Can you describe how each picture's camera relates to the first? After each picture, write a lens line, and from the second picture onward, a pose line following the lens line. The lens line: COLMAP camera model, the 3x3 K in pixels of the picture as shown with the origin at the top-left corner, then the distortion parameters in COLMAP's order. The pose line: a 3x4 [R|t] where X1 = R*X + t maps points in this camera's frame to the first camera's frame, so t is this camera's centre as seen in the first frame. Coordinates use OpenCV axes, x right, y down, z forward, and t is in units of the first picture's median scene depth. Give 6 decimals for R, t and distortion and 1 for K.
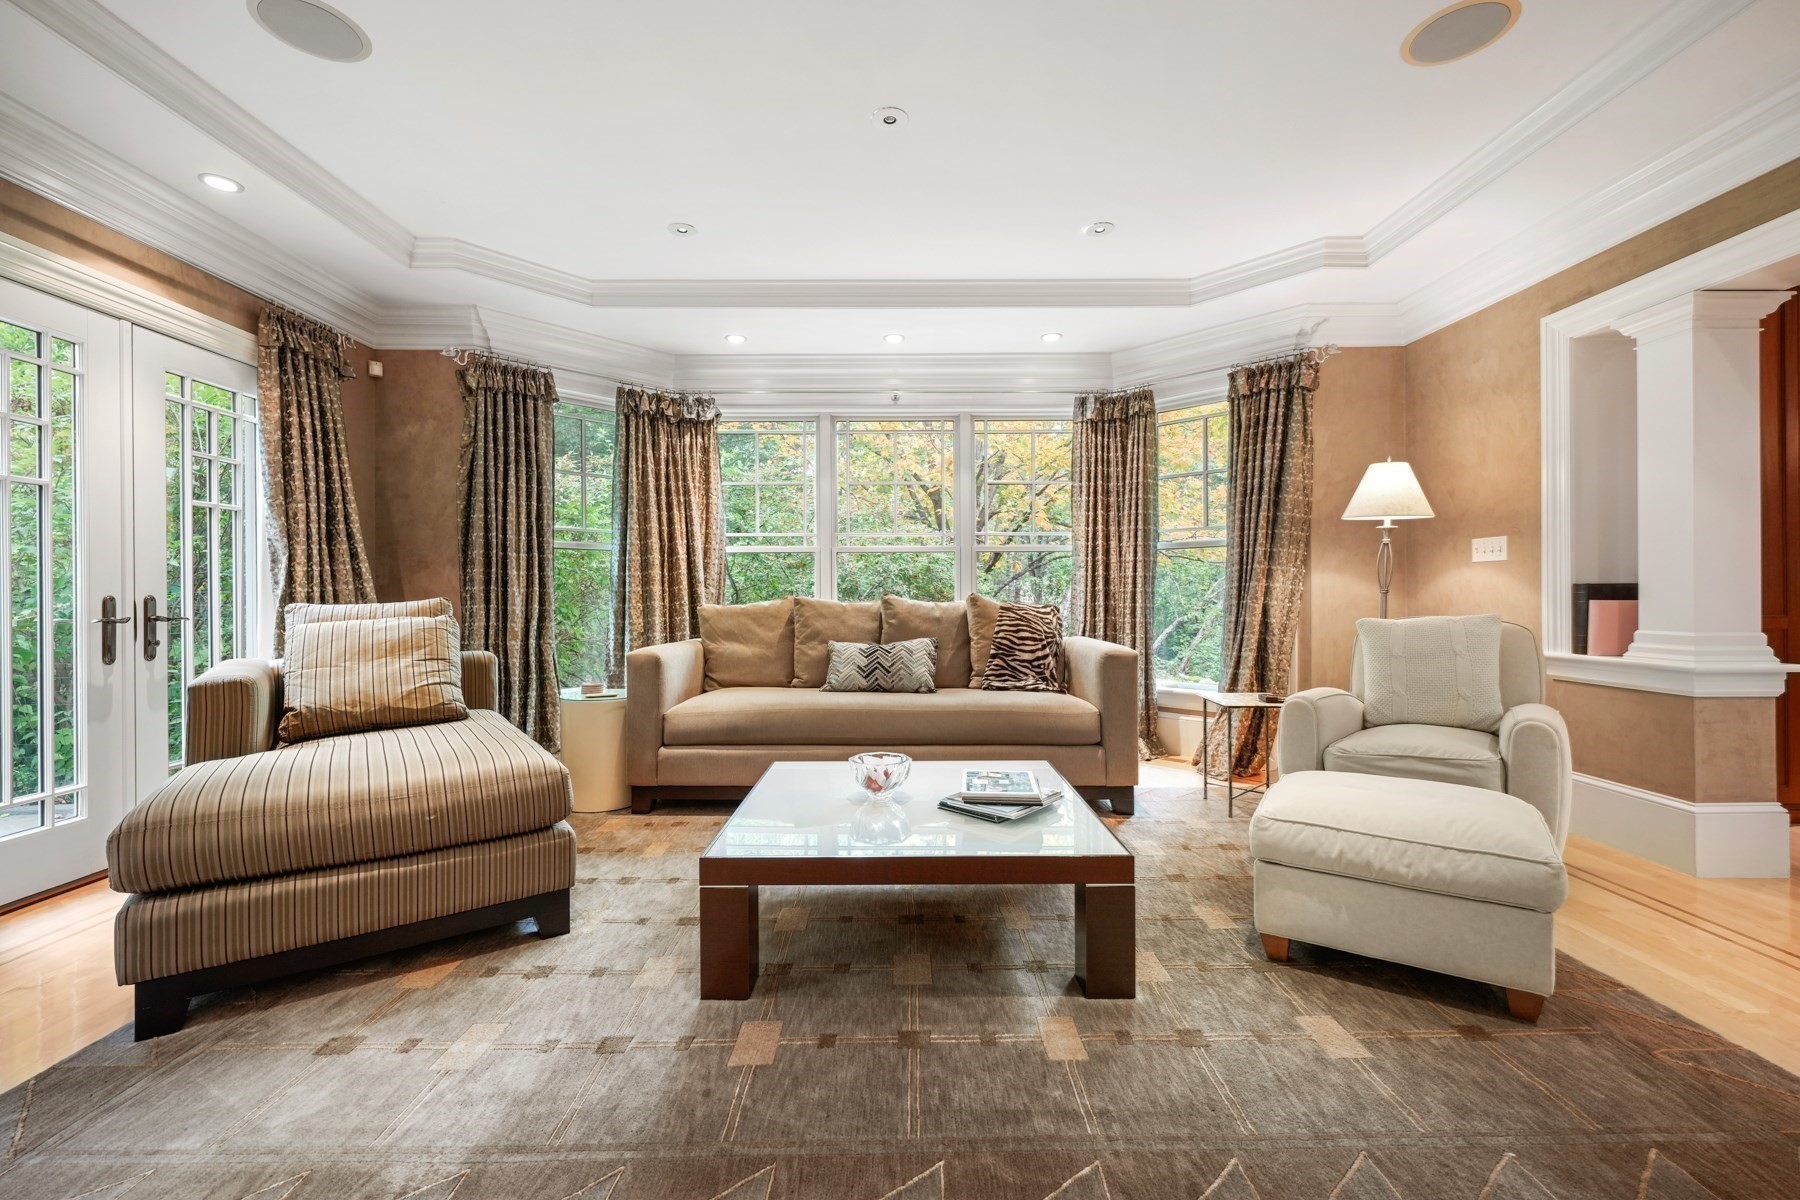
lens RADIAL K [[756.2, 0, 906.0], [0, 756.2, 597.5], [0, 0, 1]] dist [-0.001550, -0.000135]
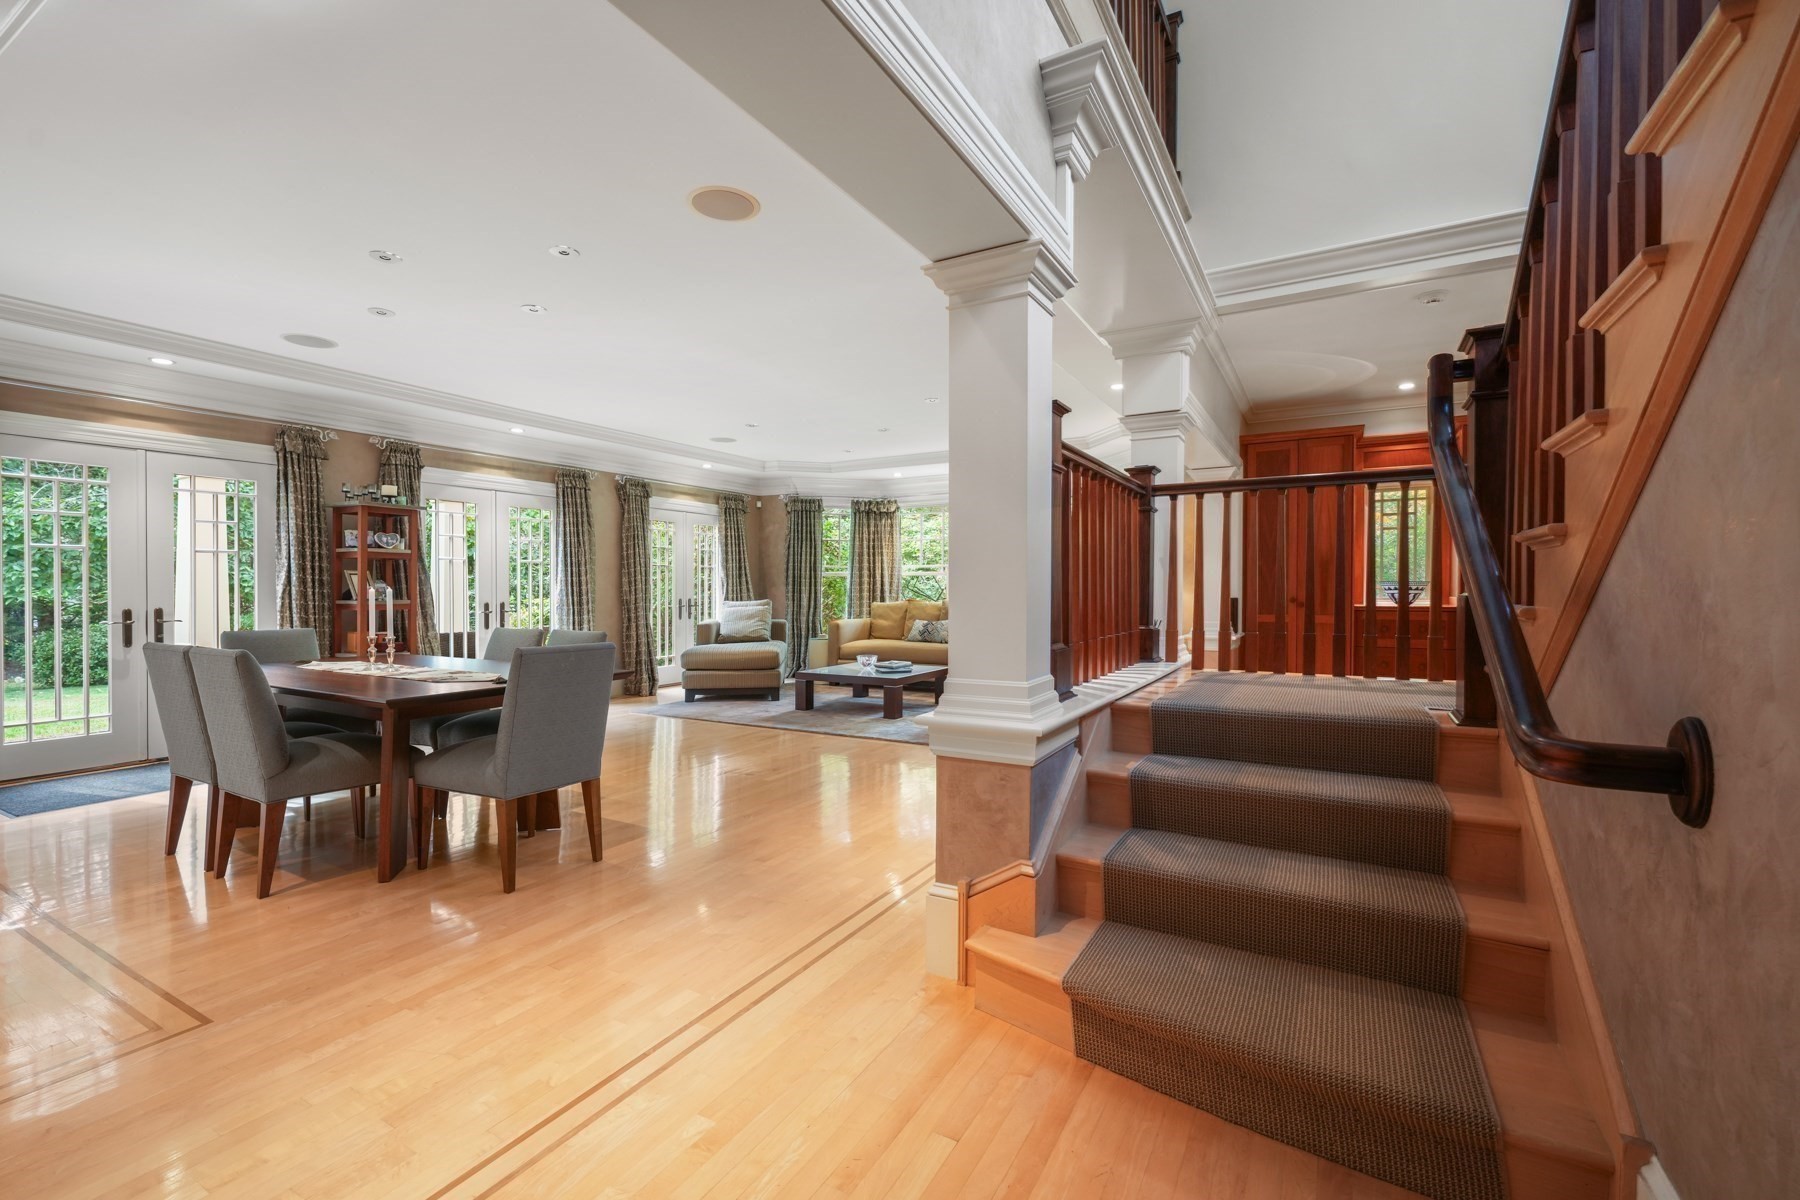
lens RADIAL K [[756.2, 0, 896.7], [0, 756.2, 594.2], [0, 0, 1]] dist [-0.001550, -0.000135]
pose [[0.866855, 0.007894, -0.498499, 1.290848], [-0.005190, 0.999963, 0.006810, -0.044498], [0.498534, -0.003316, 0.866864, -1.278431]]
